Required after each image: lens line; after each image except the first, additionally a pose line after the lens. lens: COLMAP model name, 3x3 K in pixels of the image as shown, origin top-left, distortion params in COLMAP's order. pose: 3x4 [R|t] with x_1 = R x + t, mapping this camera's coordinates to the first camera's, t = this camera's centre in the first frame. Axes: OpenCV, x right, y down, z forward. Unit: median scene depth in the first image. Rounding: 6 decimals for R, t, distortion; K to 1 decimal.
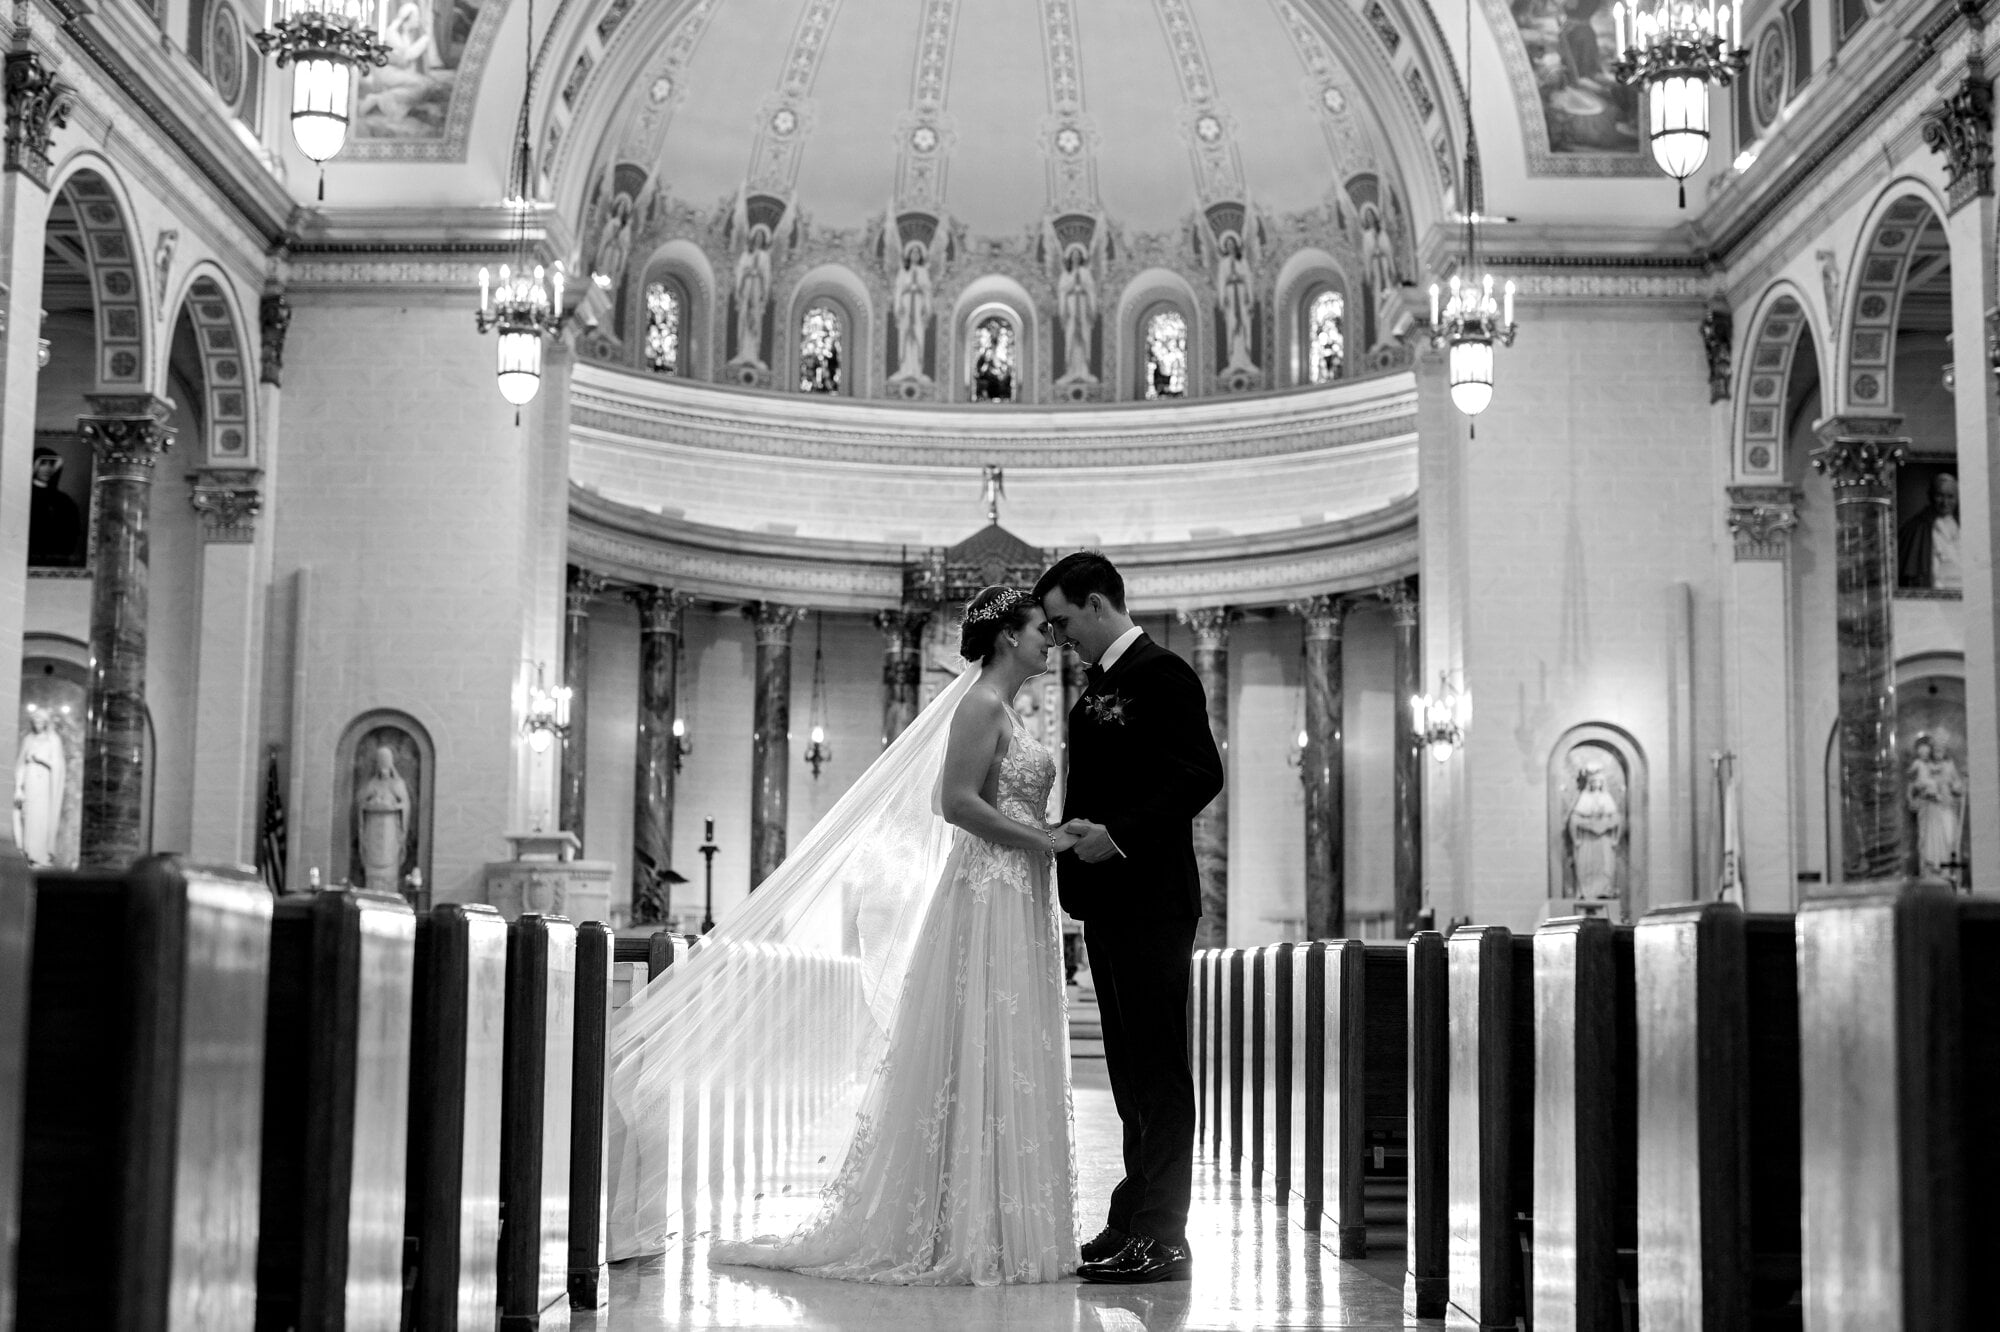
lens RADIAL K [[2919.9, 0, 1043.4], [0, 2919.9, 634.1], [0, 0, 1]] dist [-0.001171, 0.004134]
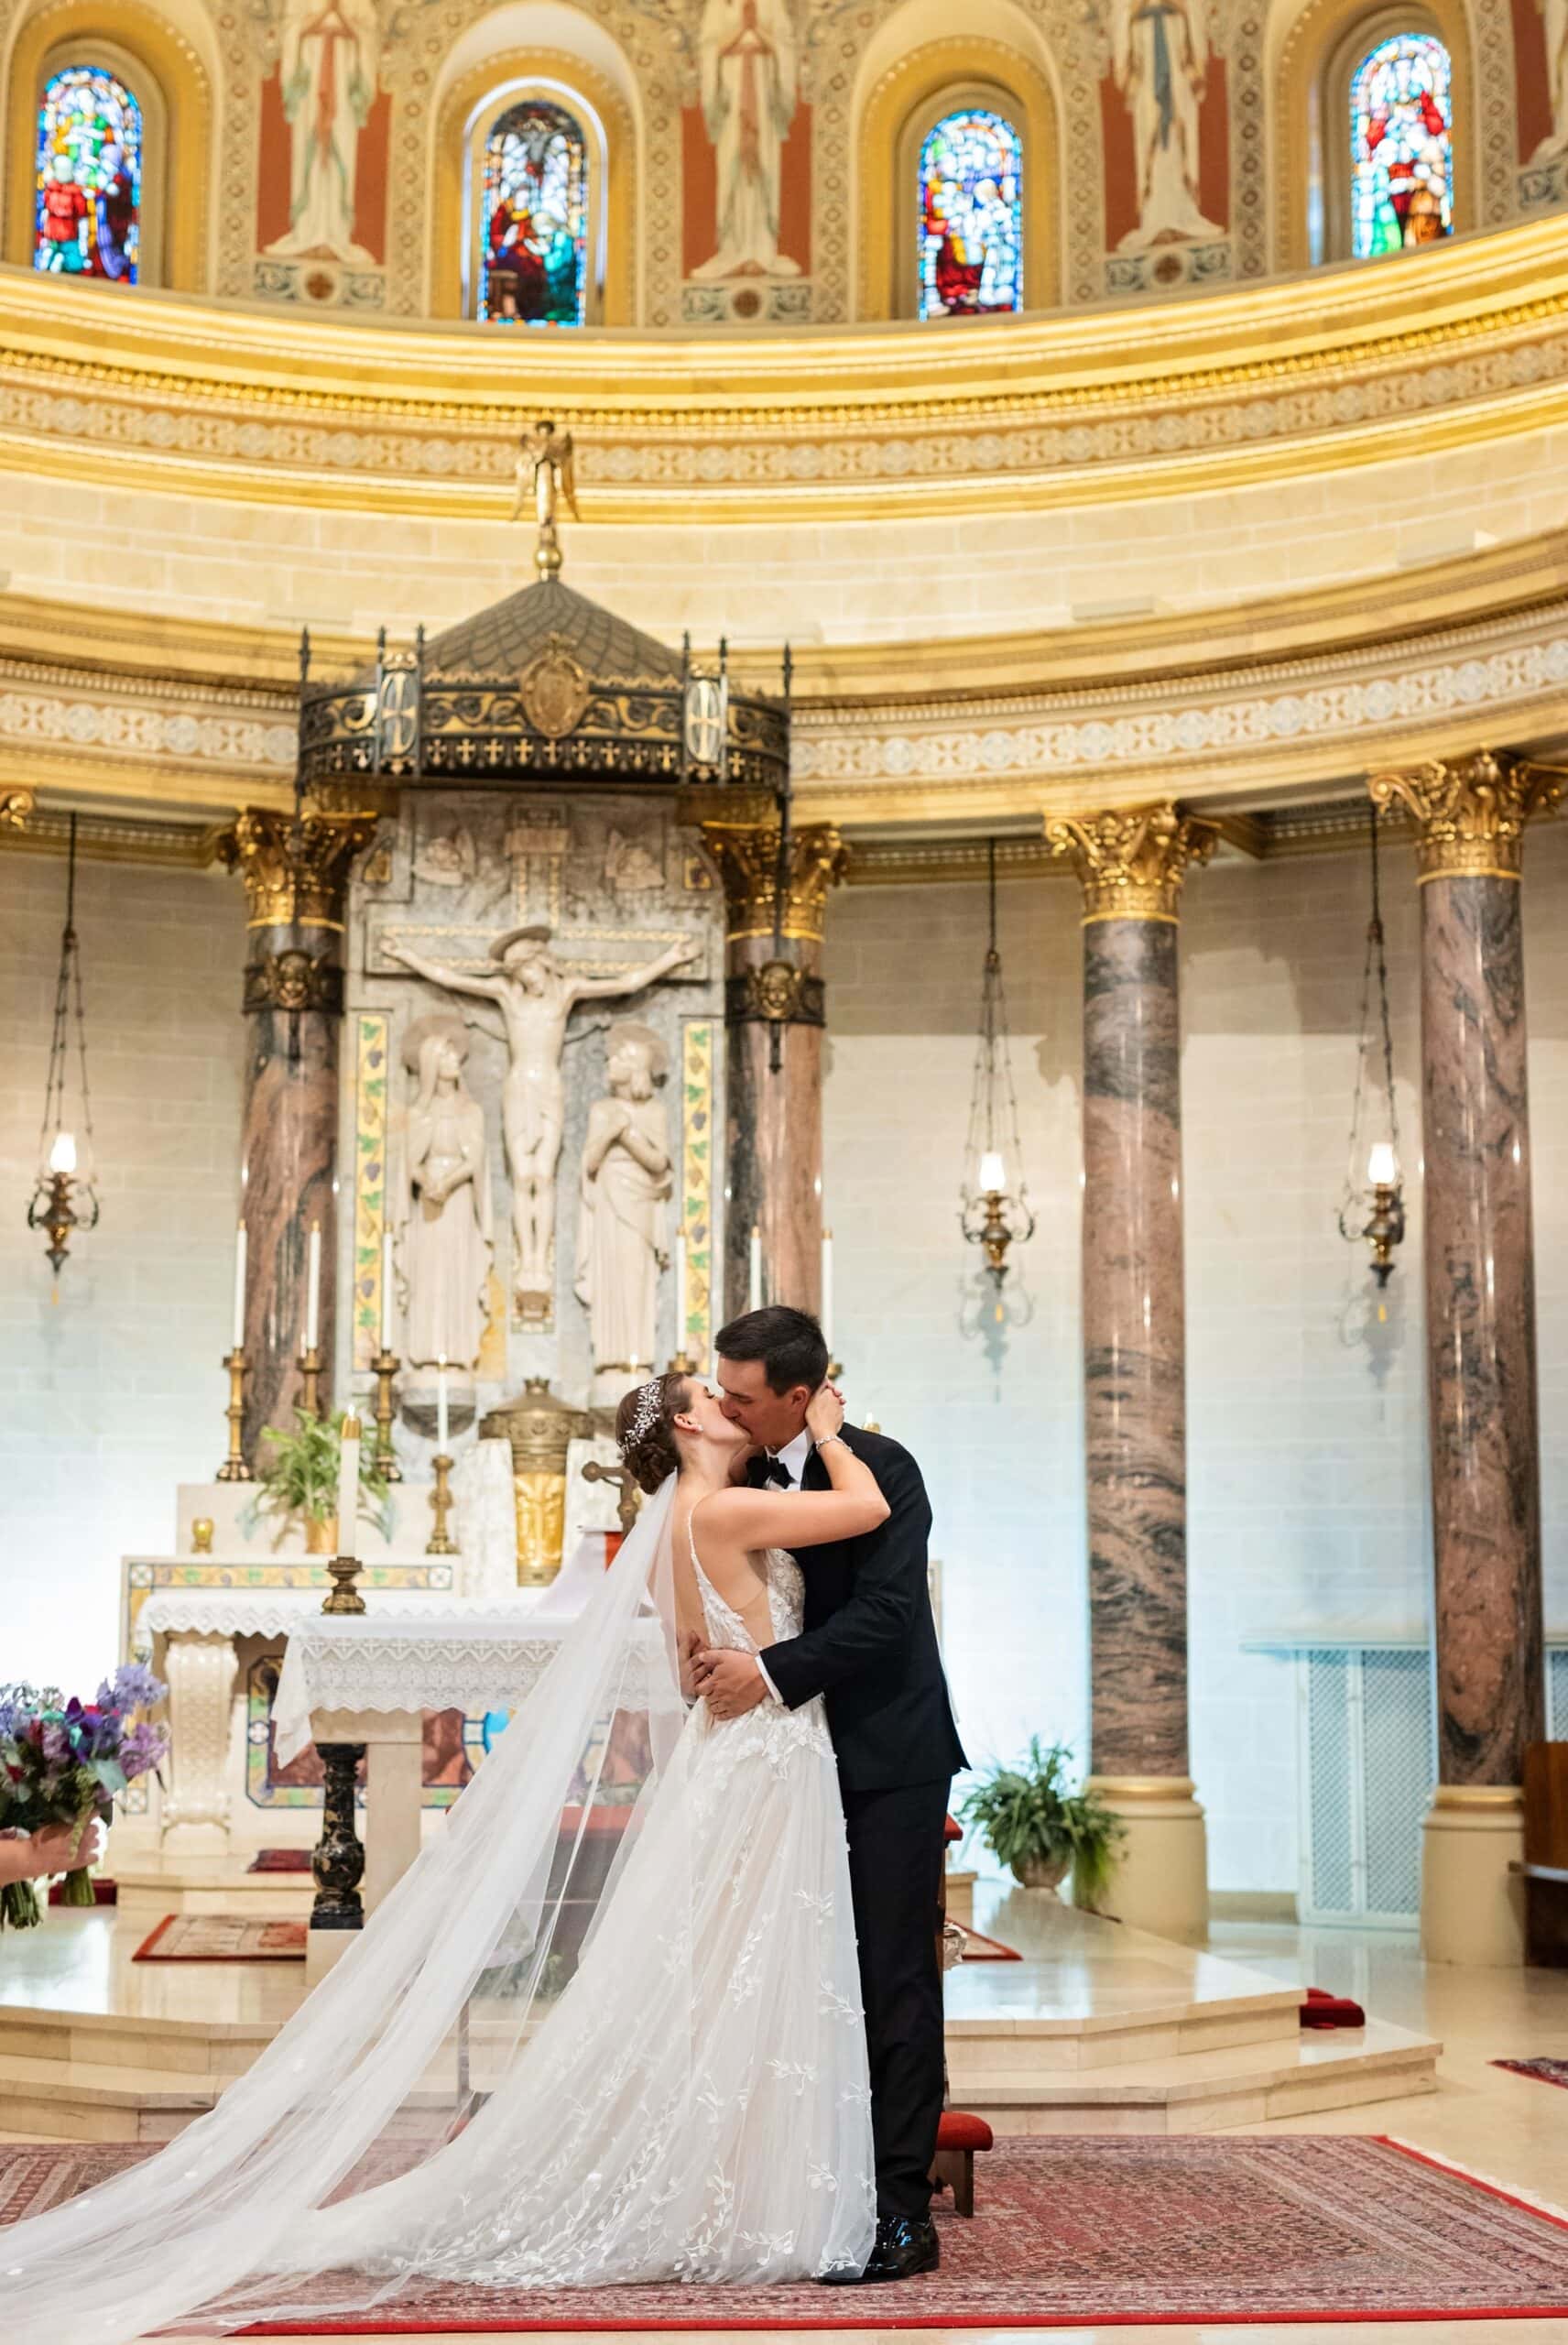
lens RADIAL K [[2318.2, 0, 599.3], [0, 2318.2, 1195.0], [0, 0, 1]] dist [0.006370, -0.016664]
pose [[0.995097, 0.008339, 0.098551, -0.038403], [-0.004954, 0.999391, -0.034547, 0.049461], [-0.098779, 0.033890, 0.994532, 0.698953]]
